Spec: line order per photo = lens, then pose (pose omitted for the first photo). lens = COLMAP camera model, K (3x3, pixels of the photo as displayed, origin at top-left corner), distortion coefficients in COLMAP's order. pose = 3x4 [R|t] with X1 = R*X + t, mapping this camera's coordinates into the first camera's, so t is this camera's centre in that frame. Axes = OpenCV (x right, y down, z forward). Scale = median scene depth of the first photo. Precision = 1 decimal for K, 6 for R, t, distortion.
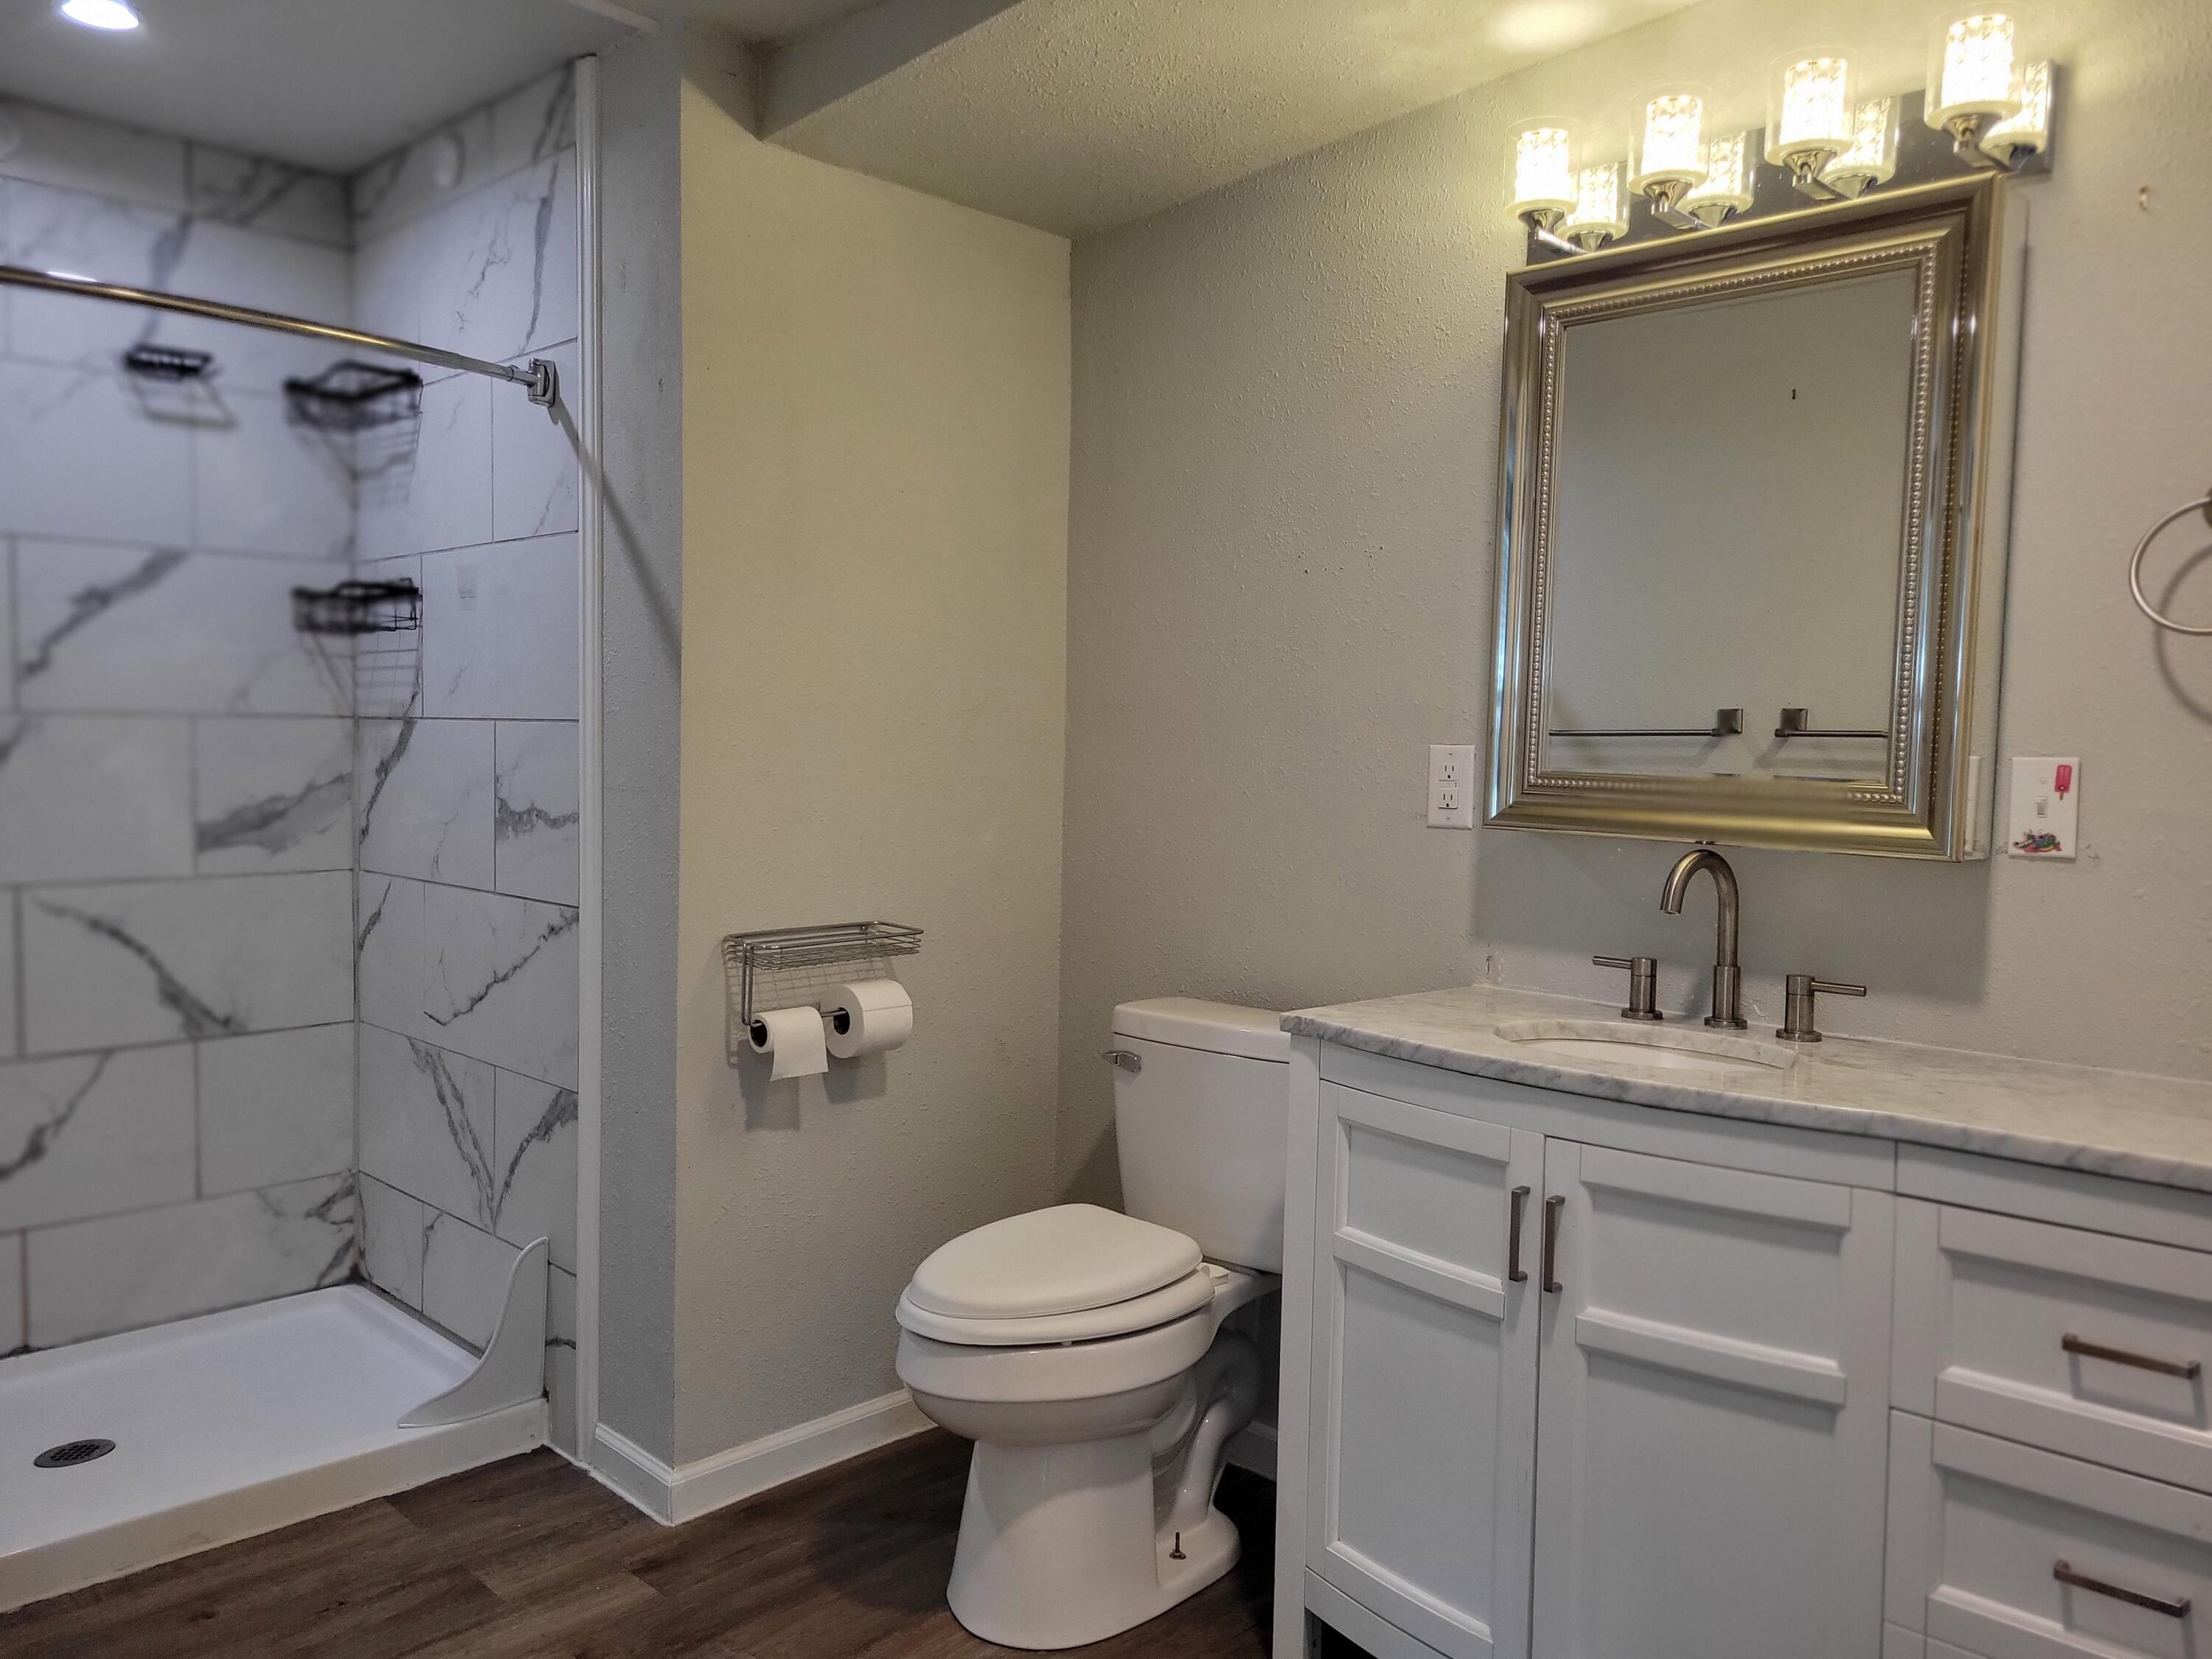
lens RADIAL K [[1668.6, 0, 1106.5], [0, 1668.6, 827.8], [0, 0, 1]] dist [0.046706, -0.034923]
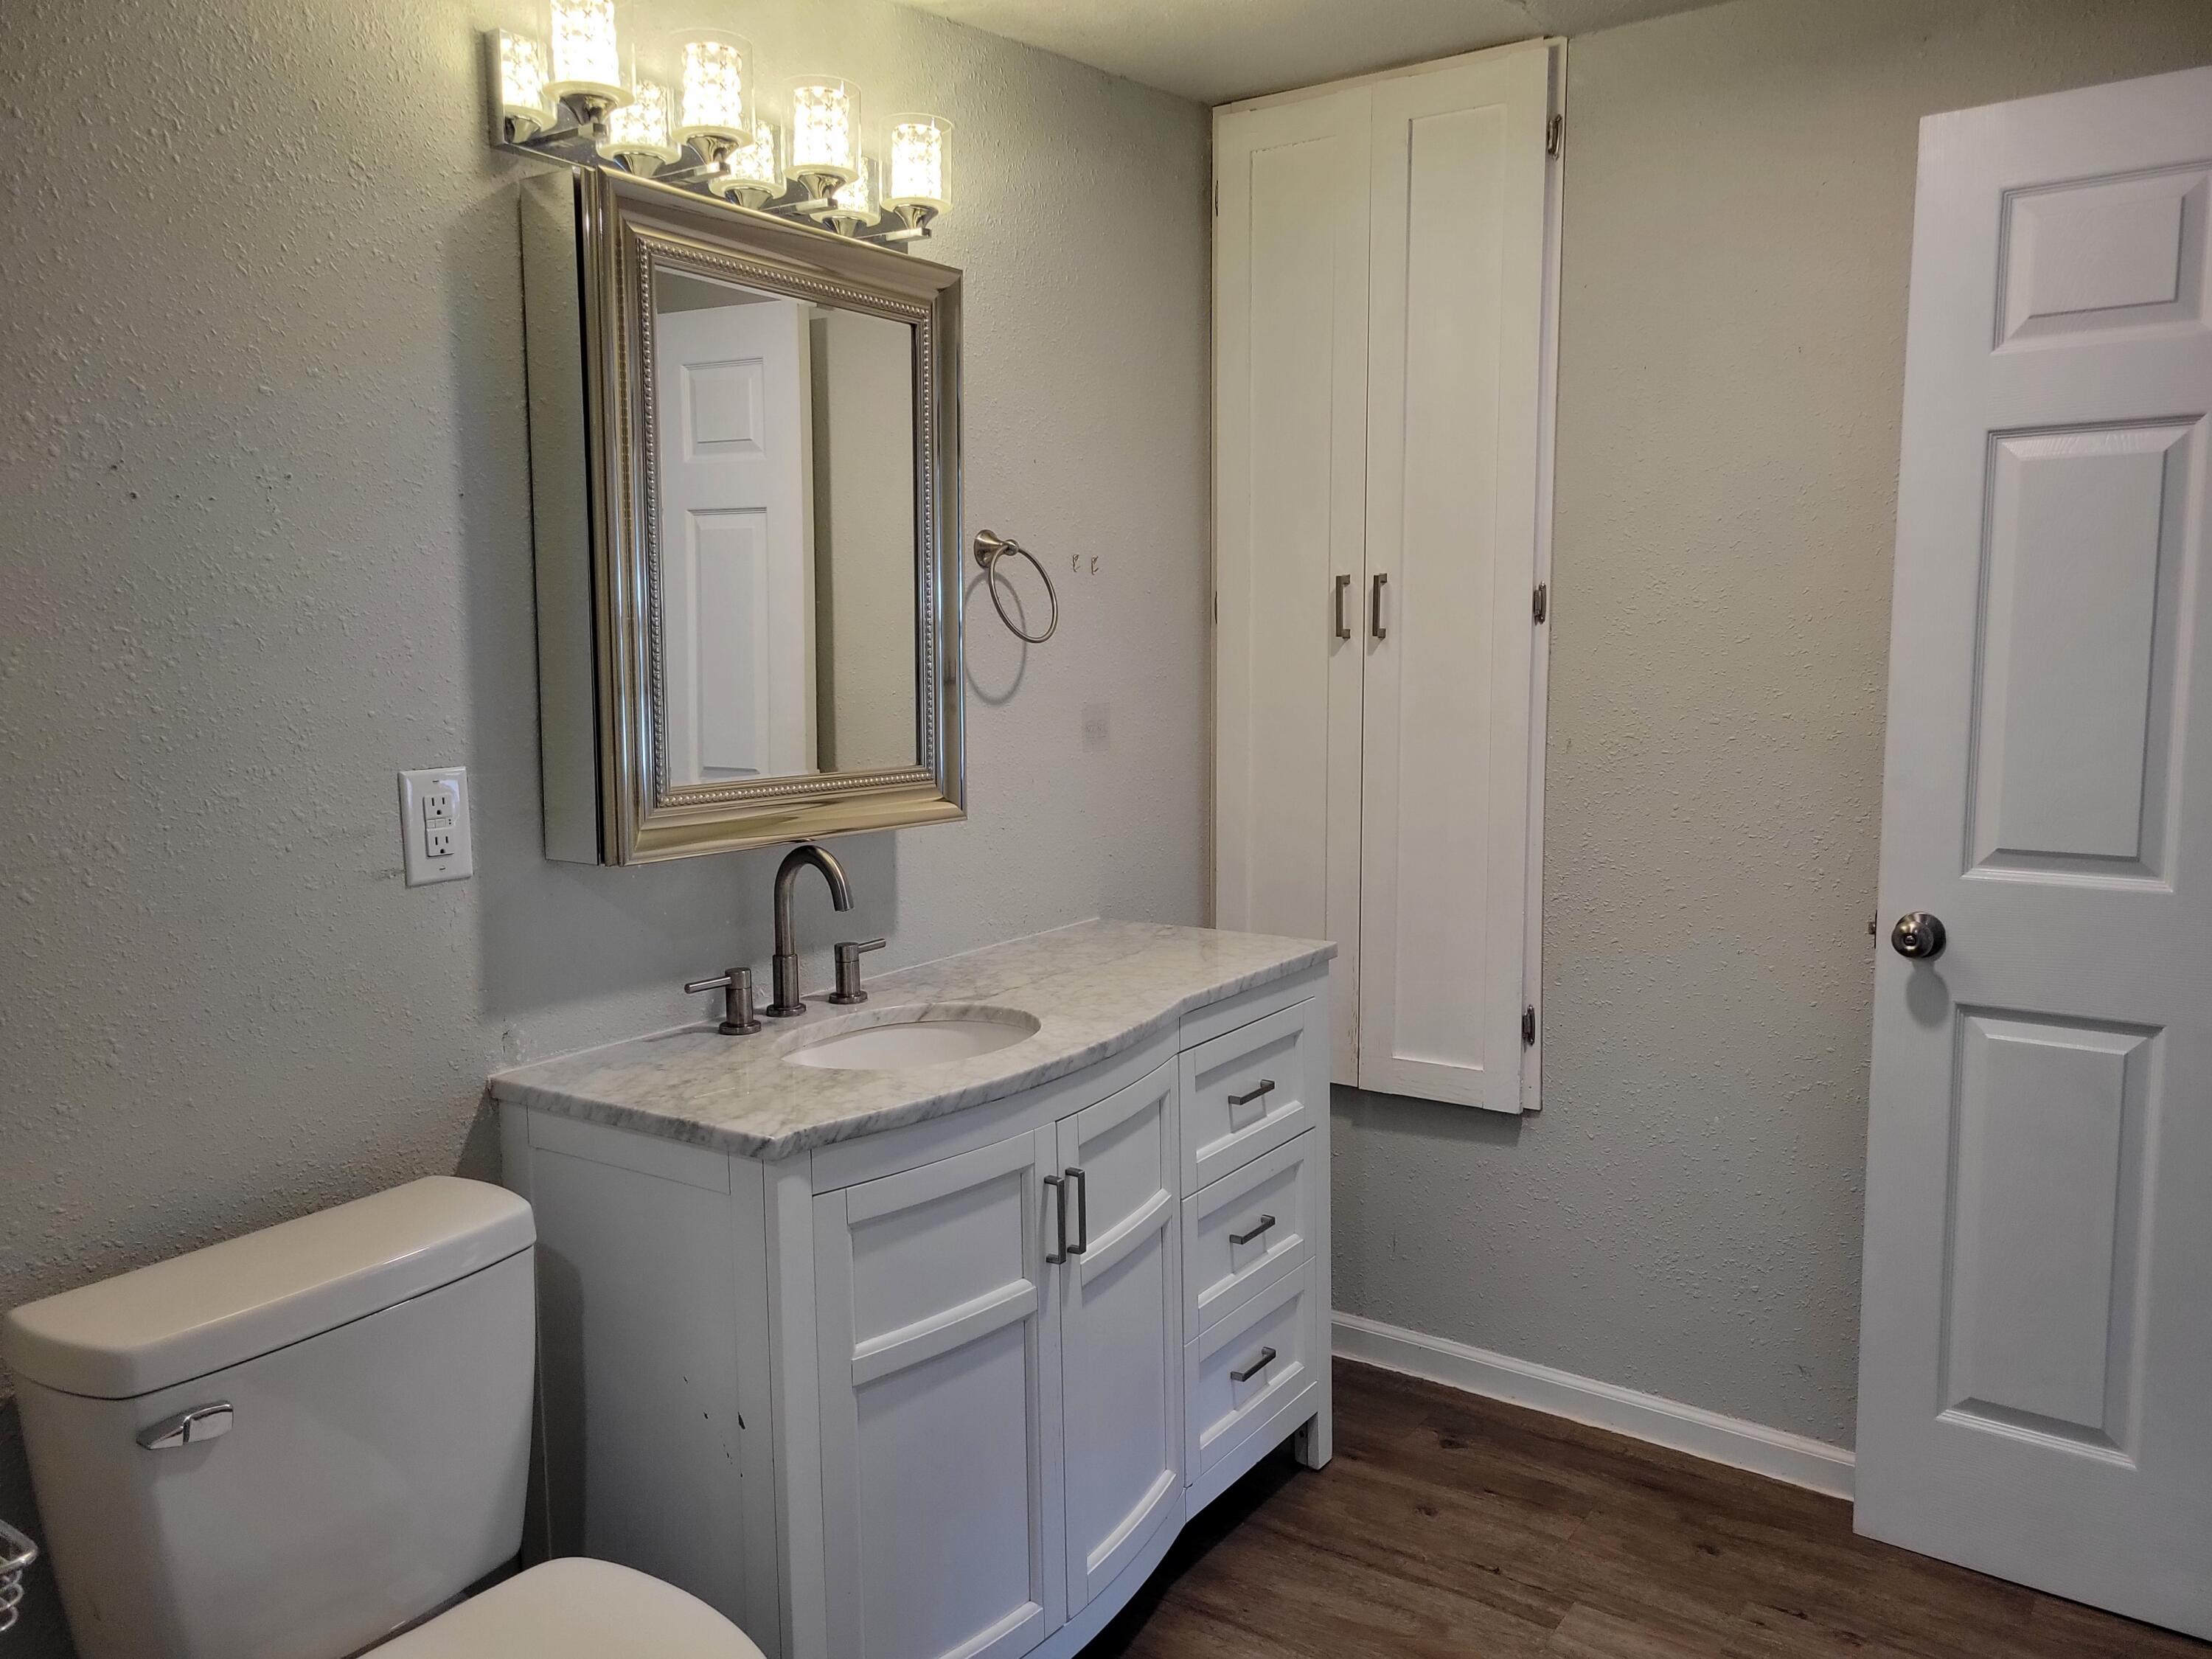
lens RADIAL K [[1668.6, 0, 1105.9], [0, 1668.6, 833.3], [0, 0, 1]] dist [0.046706, -0.034923]
pose [[-0.182759, -0.135086, 0.973833, -0.686502], [0.051389, 0.987849, 0.146674, -0.139093], [-0.981814, 0.076850, -0.173597, 1.023706]]
